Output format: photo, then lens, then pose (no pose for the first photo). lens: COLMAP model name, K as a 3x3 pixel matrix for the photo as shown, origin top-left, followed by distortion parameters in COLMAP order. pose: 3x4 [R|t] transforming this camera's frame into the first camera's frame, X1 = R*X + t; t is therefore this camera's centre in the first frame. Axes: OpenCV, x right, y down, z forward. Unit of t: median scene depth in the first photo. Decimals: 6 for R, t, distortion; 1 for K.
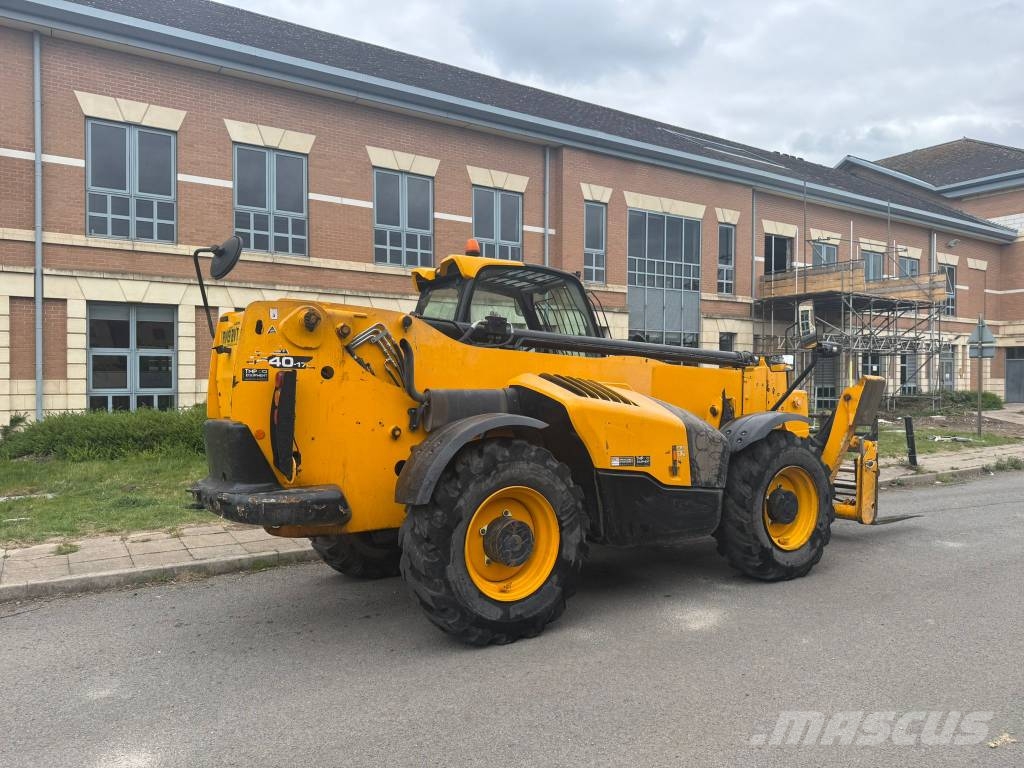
lens RADIAL K [[721.0, 0, 516.1], [0, 721.0, 385.8], [0, 0, 1]] dist [0.050395, -0.059940]
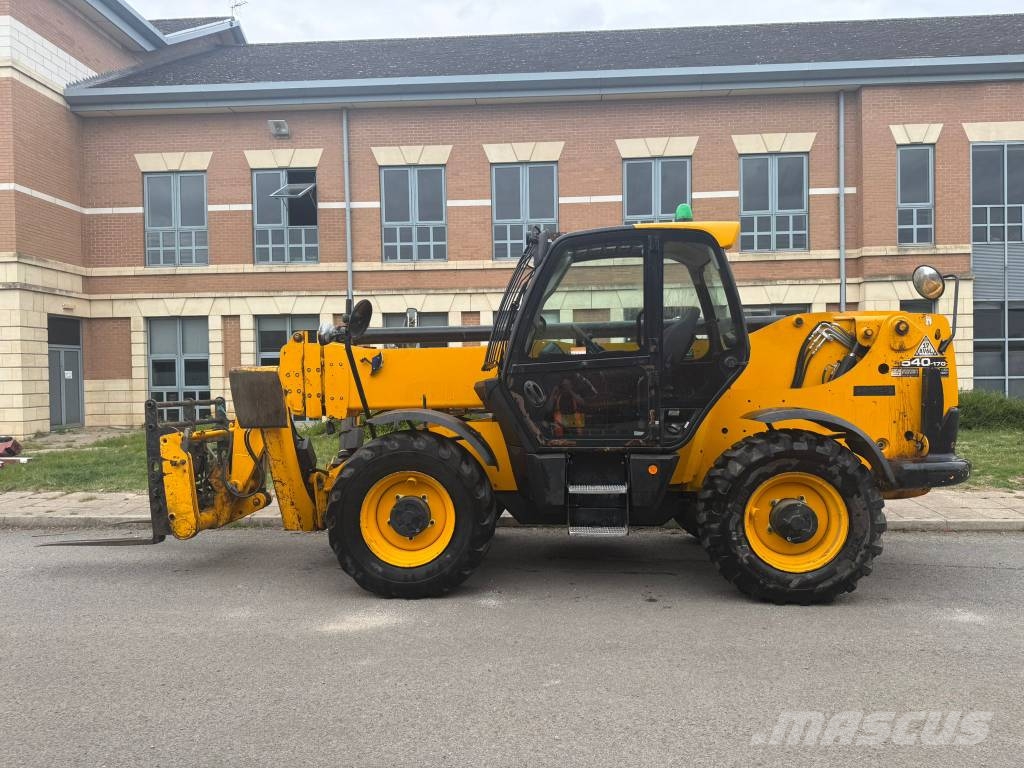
lens RADIAL K [[721.0, 0, 513.8], [0, 721.0, 385.3], [0, 0, 1]] dist [0.050395, -0.059940]
pose [[0.805510, -0.004400, -0.592566, 0.306724], [0.012087, 0.999886, 0.009005, 0.000269], [0.592459, -0.014416, 0.805472, 0.109855]]
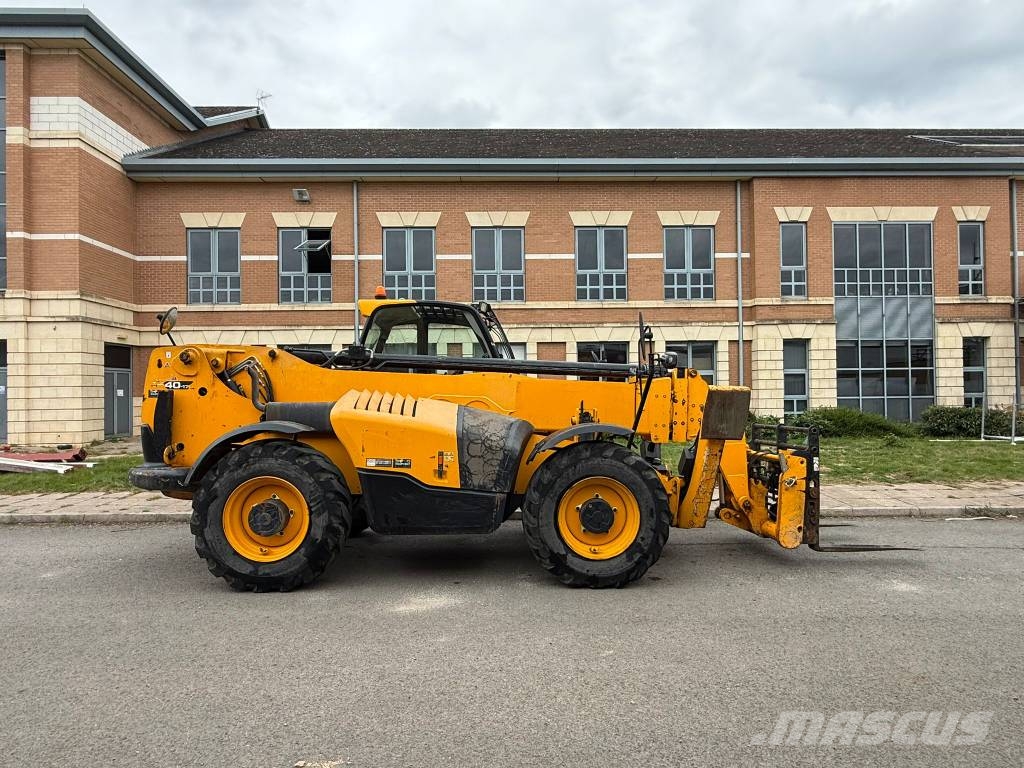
lens RADIAL K [[567.8, 0, 510.2], [0, 567.8, 385.6], [0, 0, 1]] dist [0.003418, -0.002401]
pose [[0.847479, -0.017123, -0.530553, 0.264447], [0.008449, 0.999788, -0.018770, -0.001639], [0.530762, 0.011425, 0.847444, 0.096639]]
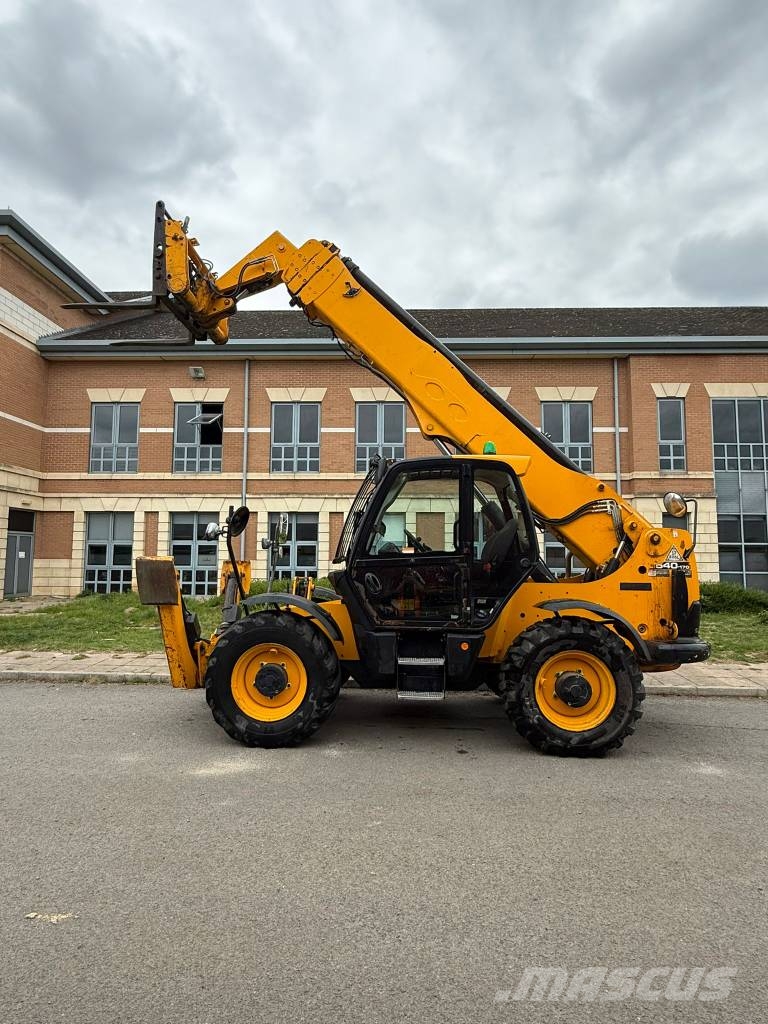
lens RADIAL K [[558.5, 0, 384.0], [0, 558.5, 513.1], [0, 0, 1]] dist [-0.000134, 0.000664]
pose [[0.816362, -0.043132, -0.575928, 0.313989], [-0.010037, 0.995997, -0.088819, -0.005162], [0.577453, 0.078289, 0.812662, 0.116396]]
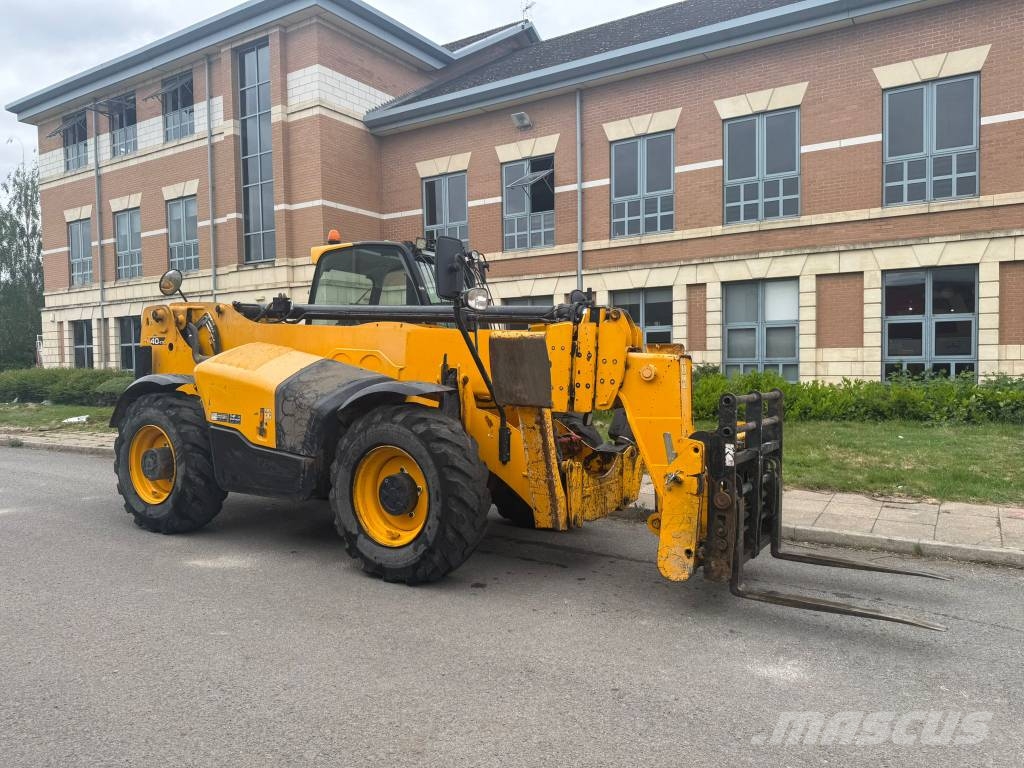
lens RADIAL K [[721.0, 0, 512.5], [0, 721.0, 388.5], [0, 0, 1]] dist [0.050395, -0.059940]
pose [[0.406176, 0.029725, -0.913311, 0.447722], [0.008498, 0.999305, 0.036303, 0.005768], [0.913755, -0.022506, 0.405641, 0.299951]]
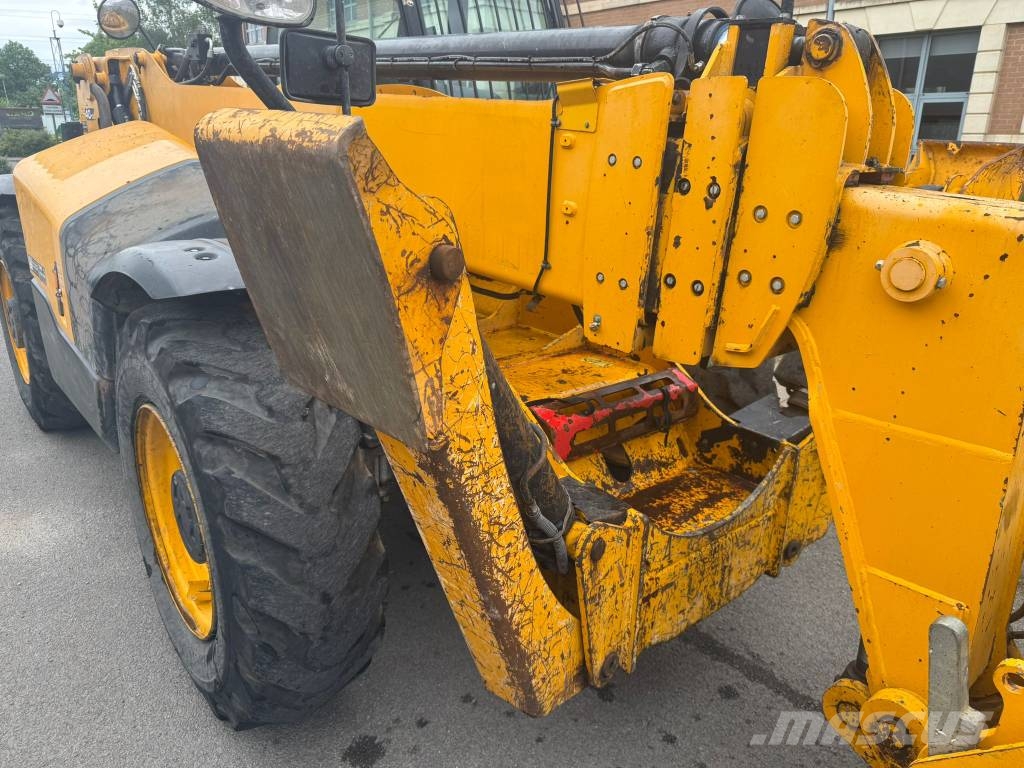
lens RADIAL K [[721.0, 0, 507.3], [0, 721.0, 381.9], [0, 0, 1]] dist [0.050395, -0.059940]
pose [[0.112791, 0.322822, -0.939715, 0.266458], [-0.010987, 0.946097, 0.323696, -0.004269], [0.993558, -0.026186, 0.110258, 0.422507]]
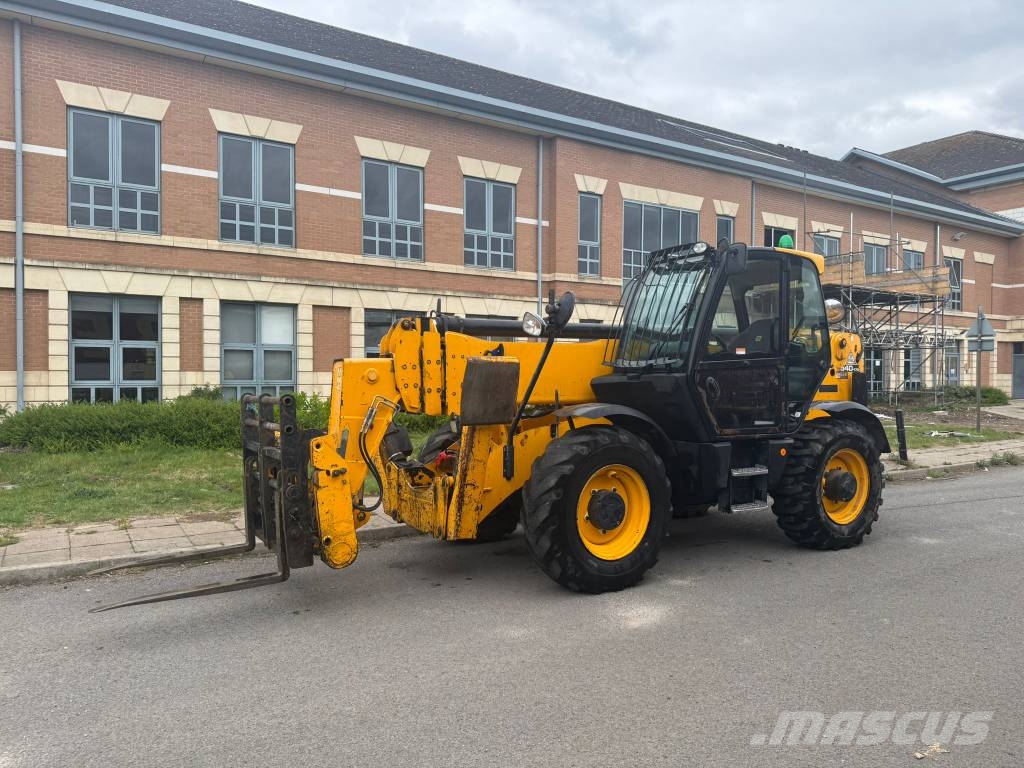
lens RADIAL K [[721.0, 0, 516.6], [0, 721.0, 385.0], [0, 0, 1]] dist [0.050395, -0.059940]
pose [[0.999914, 0.002182, -0.012932, 0.030692], [-0.002122, 0.999987, 0.004670, 0.003850], [0.012942, -0.004642, 0.999905, 0.013792]]
